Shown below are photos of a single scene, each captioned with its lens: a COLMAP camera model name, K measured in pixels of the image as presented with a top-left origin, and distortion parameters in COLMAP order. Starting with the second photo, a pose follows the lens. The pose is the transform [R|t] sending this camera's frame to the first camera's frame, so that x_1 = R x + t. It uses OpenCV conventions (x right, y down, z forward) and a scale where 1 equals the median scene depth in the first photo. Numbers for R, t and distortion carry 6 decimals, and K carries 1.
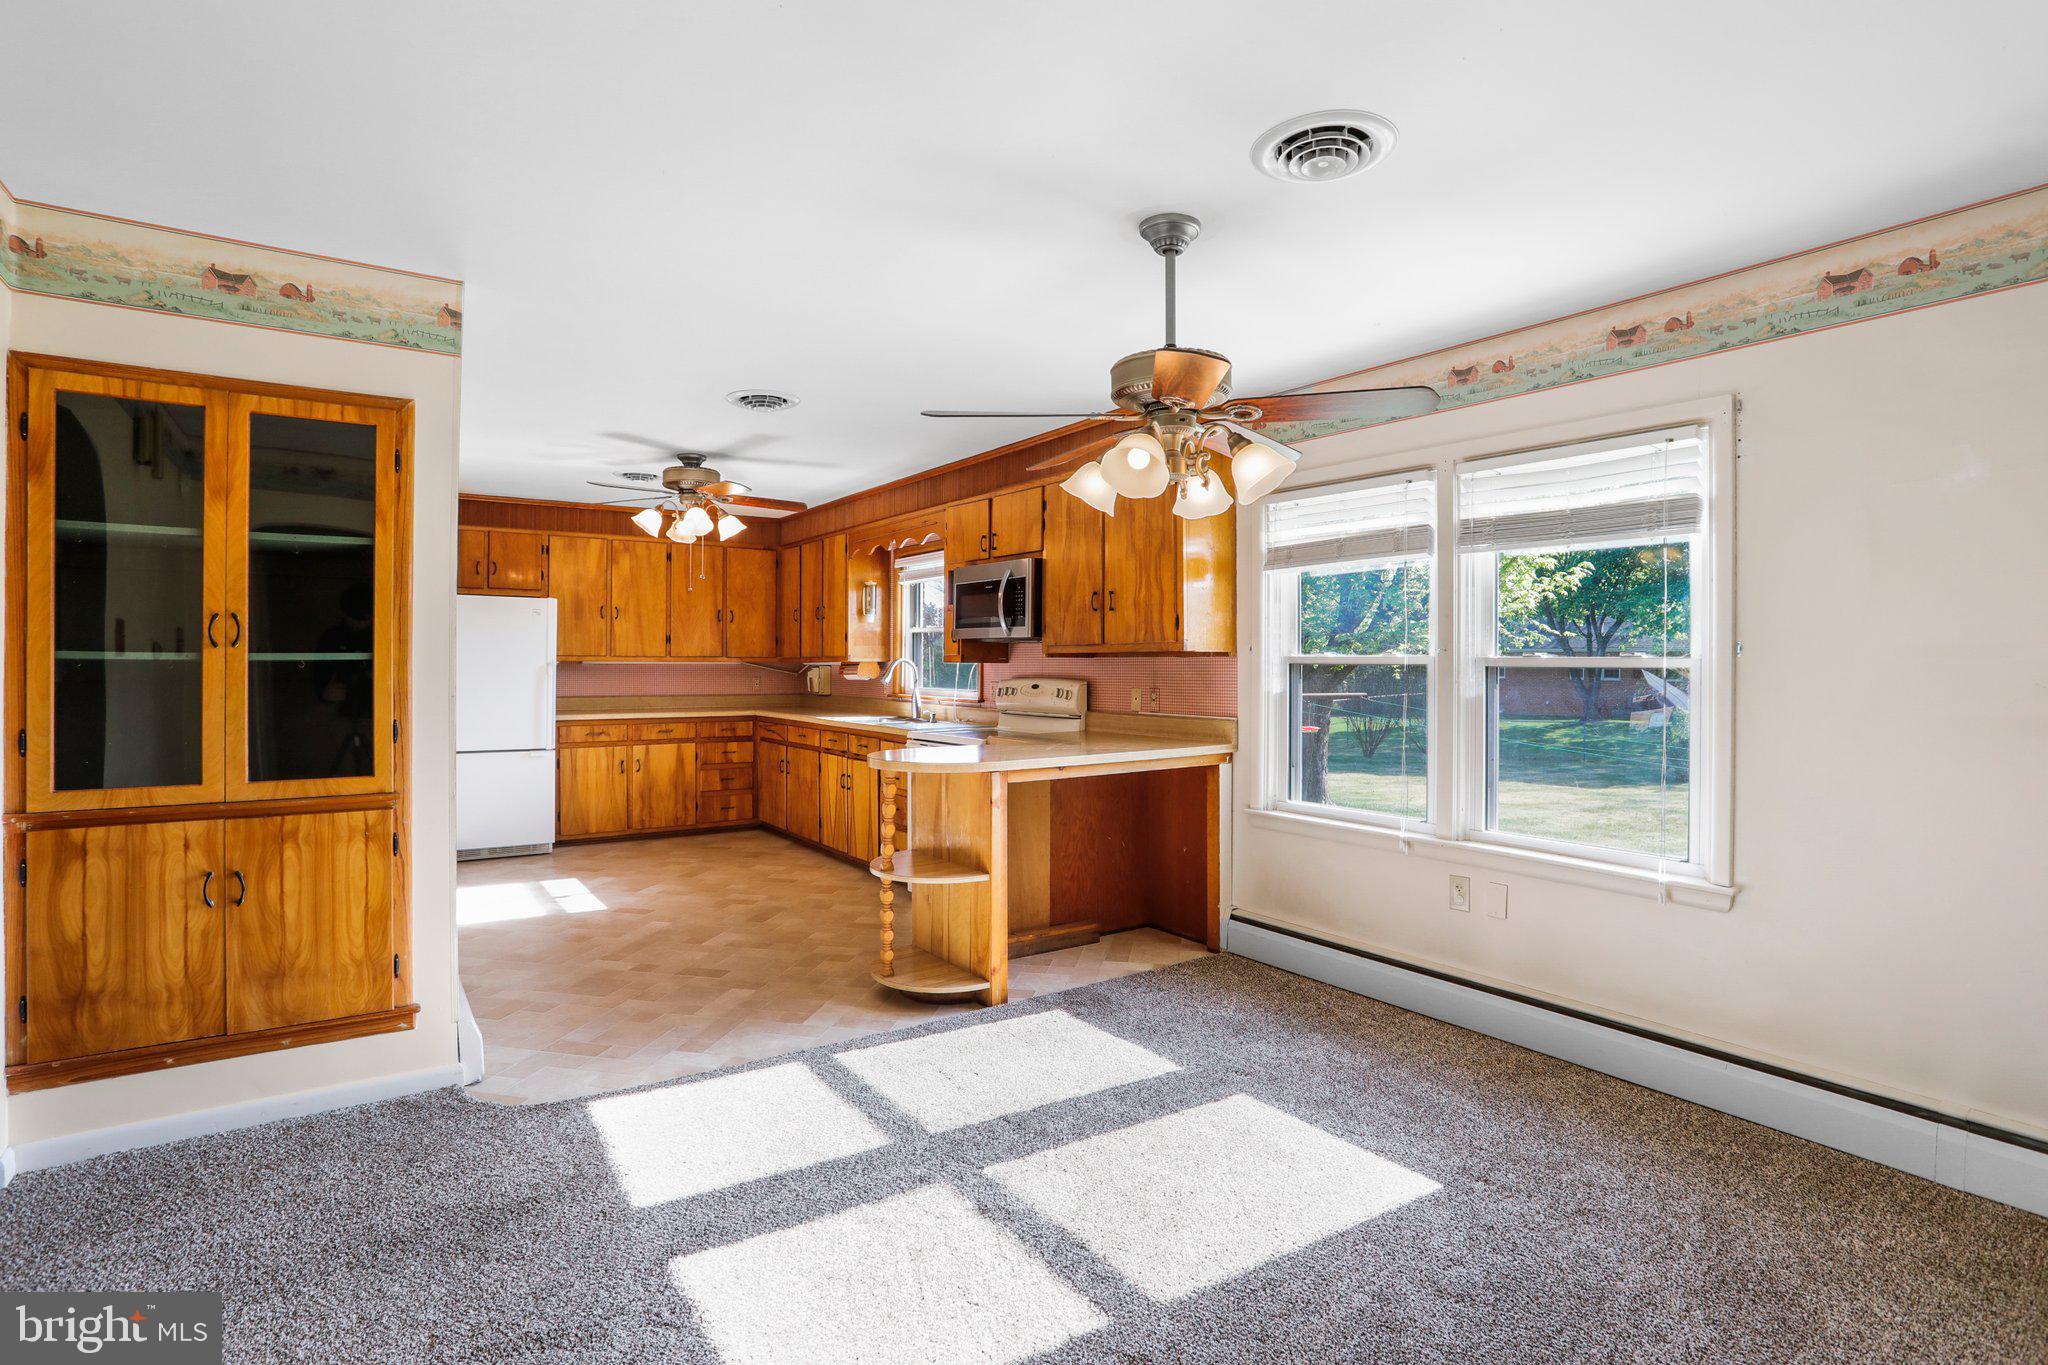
lens RADIAL K [[997.2, 0, 1011.9], [0, 997.2, 670.6], [0, 0, 1]] dist [-0.045487, 0.013998]
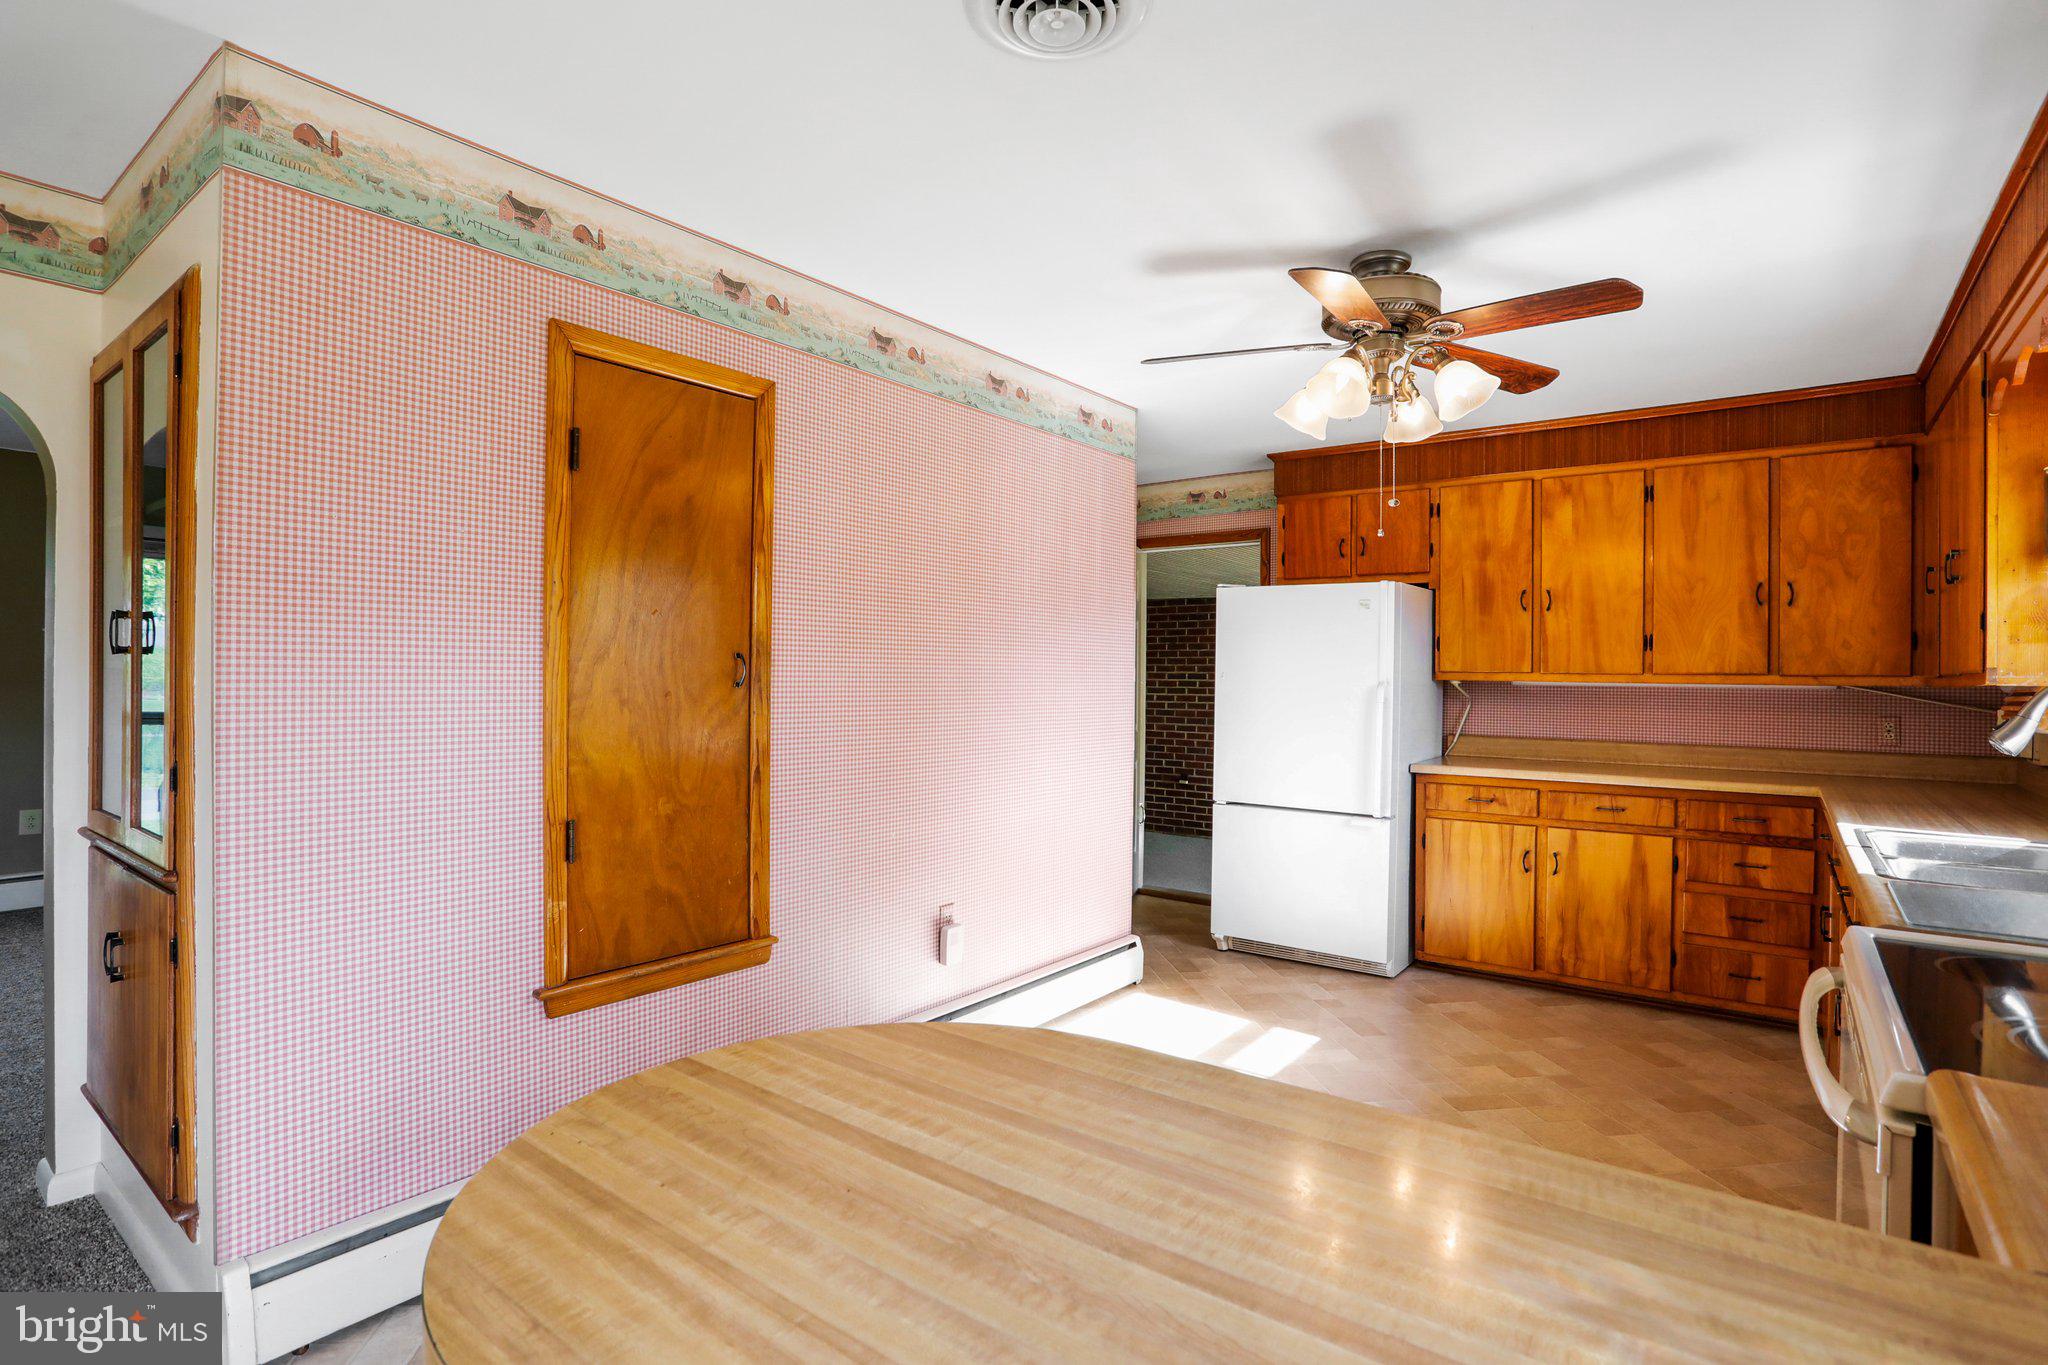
lens RADIAL K [[997.2, 0, 1033.8], [0, 997.2, 683.1], [0, 0, 1]] dist [-0.045487, 0.013998]
pose [[0.334780, 0.007728, -0.942265, 0.075000], [-0.016132, 0.999867, 0.002469, -0.006574], [0.942158, 0.014374, 0.334860, 0.681363]]
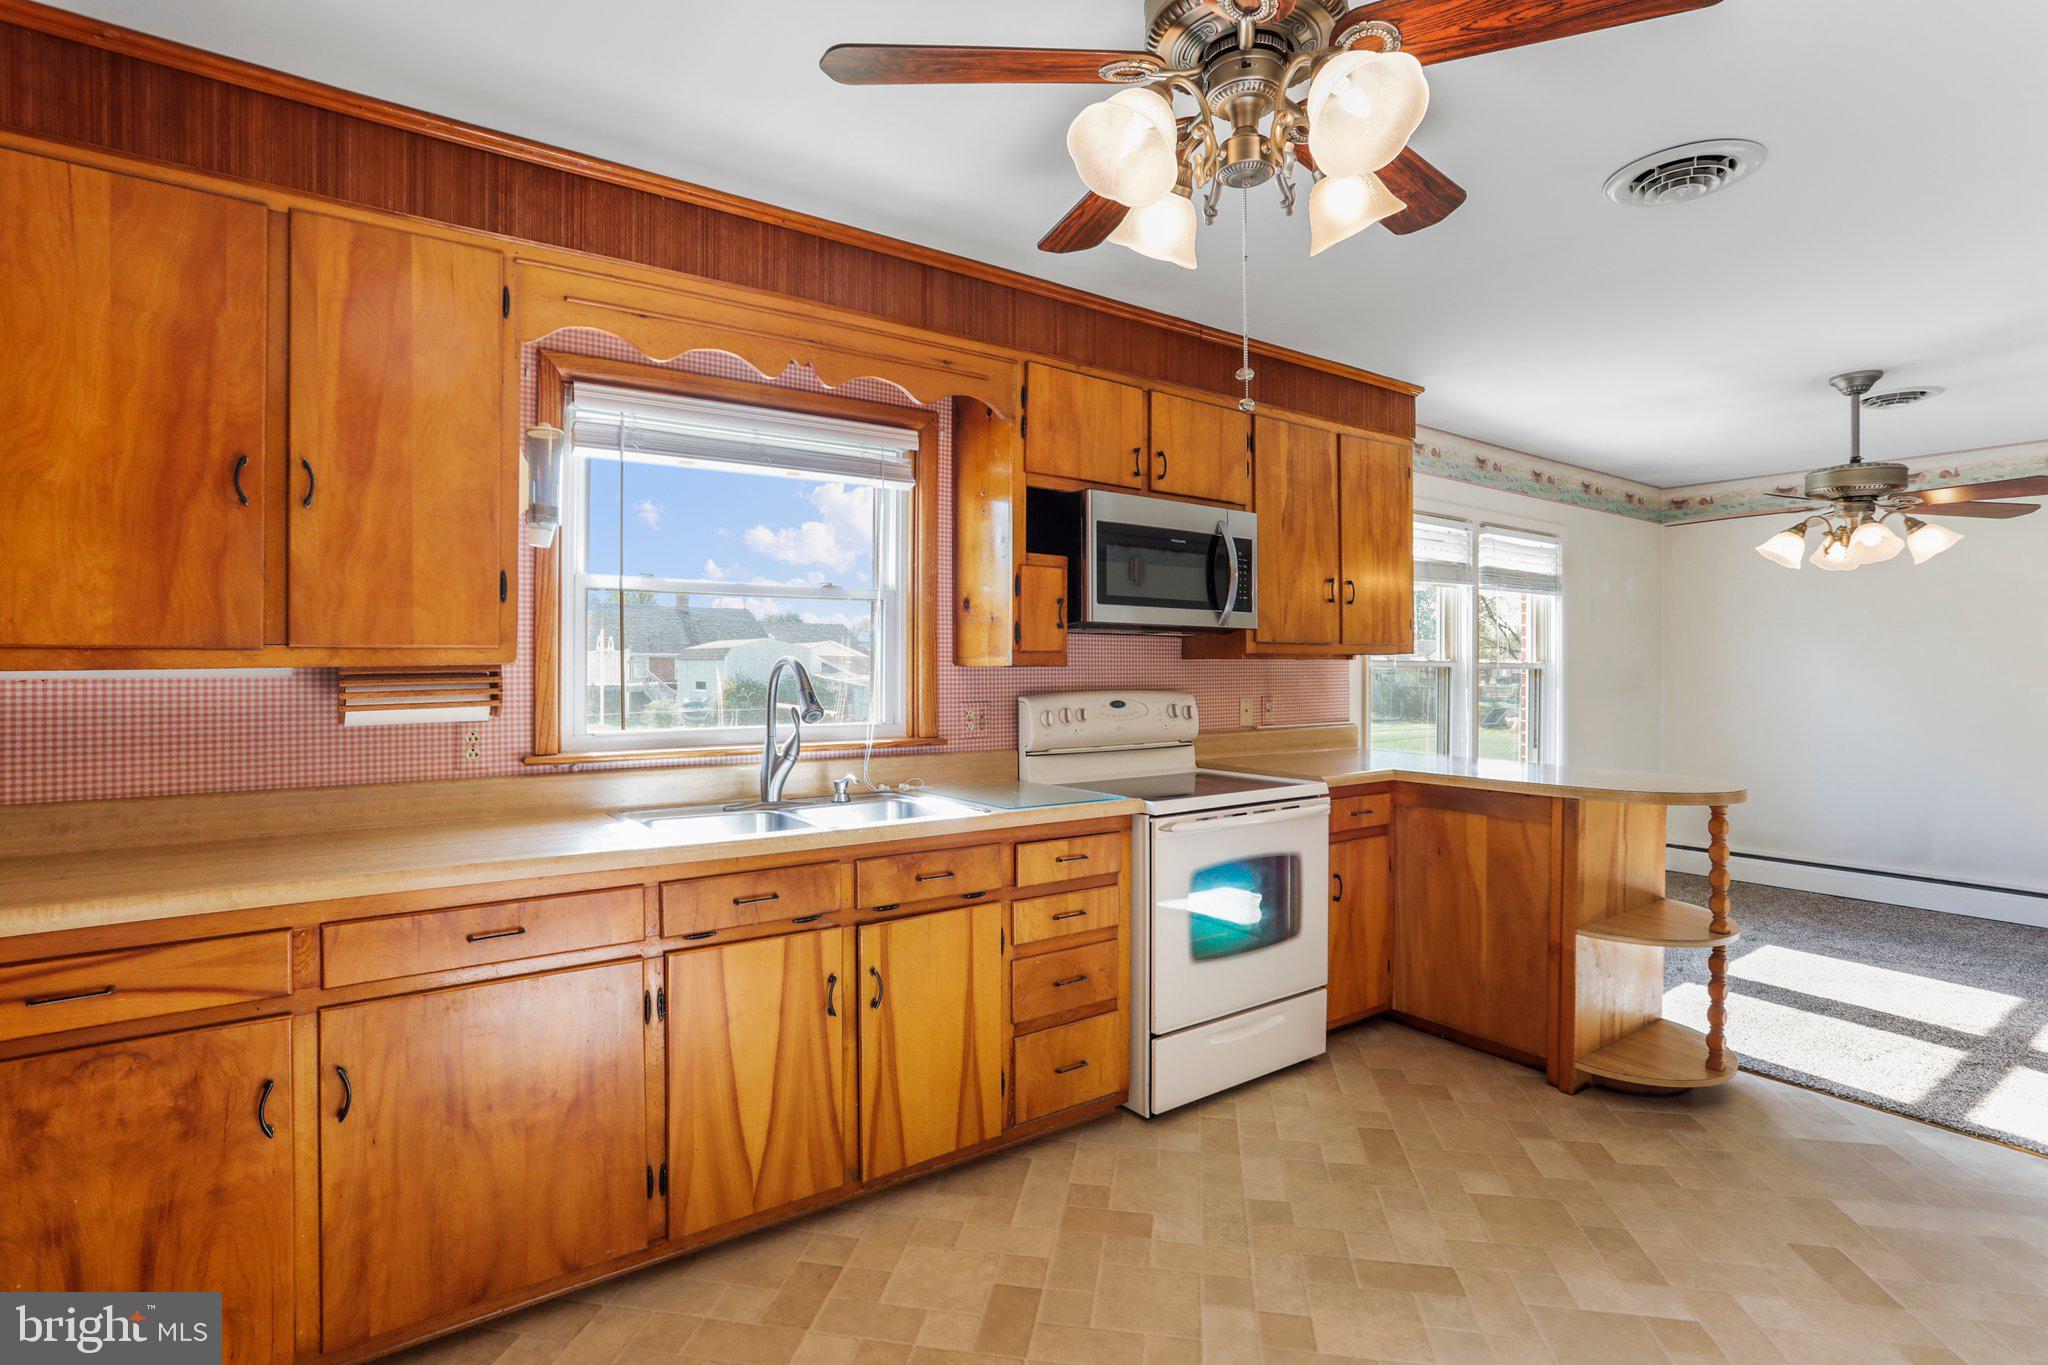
lens RADIAL K [[997.2, 0, 1012.7], [0, 997.2, 671.4], [0, 0, 1]] dist [-0.045487, 0.013998]
pose [[-0.009734, -0.006034, 0.999934, -0.604488], [0.010296, 0.999928, 0.006134, -0.009019], [-0.999900, 0.010355, -0.009671, 1.076188]]
